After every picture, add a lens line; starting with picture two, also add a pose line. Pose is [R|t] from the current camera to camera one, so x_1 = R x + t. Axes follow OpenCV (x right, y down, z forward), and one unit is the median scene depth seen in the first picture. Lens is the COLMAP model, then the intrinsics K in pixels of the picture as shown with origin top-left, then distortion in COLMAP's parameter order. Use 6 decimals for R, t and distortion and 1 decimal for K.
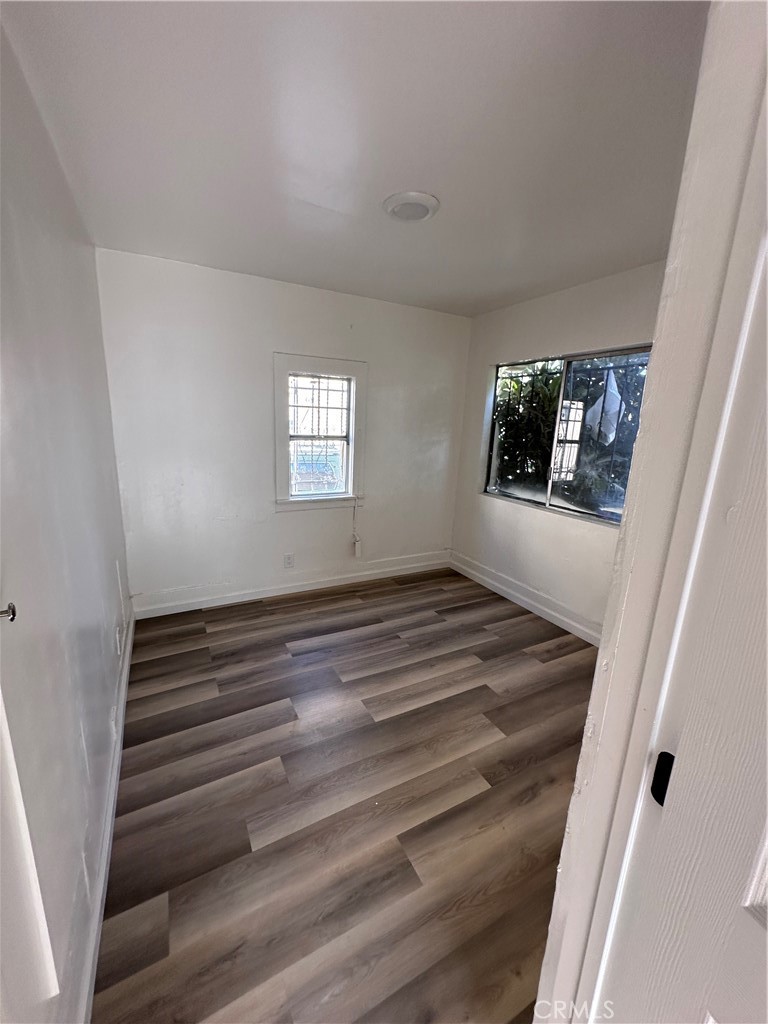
lens RADIAL K [[408.8, 0, 383.4], [0, 408.8, 510.9], [0, 0, 1]] dist [-0.002583, 0.000514]
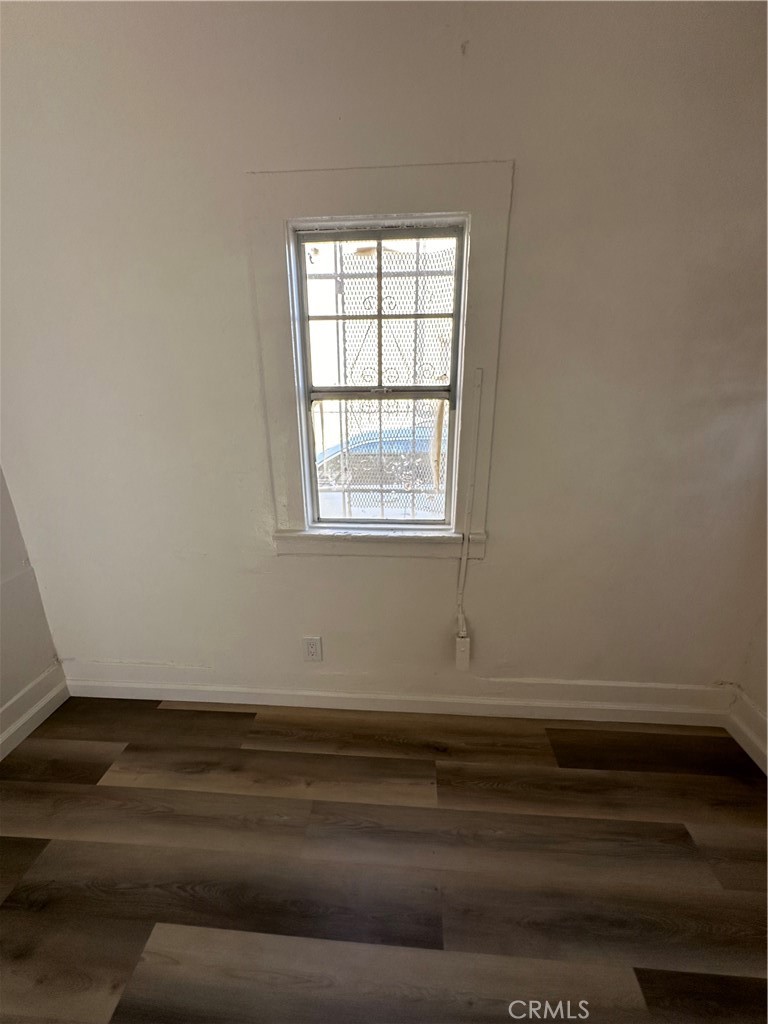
lens RADIAL K [[412.0, 0, 383.0], [0, 412.0, 511.9], [0, 0, 1]] dist [-0.002827, 0.000405]
pose [[0.844955, 0.121367, -0.520884, 0.090438], [-0.079176, 0.991566, 0.102602, -0.112491], [0.528944, -0.045452, 0.847439, 0.705896]]
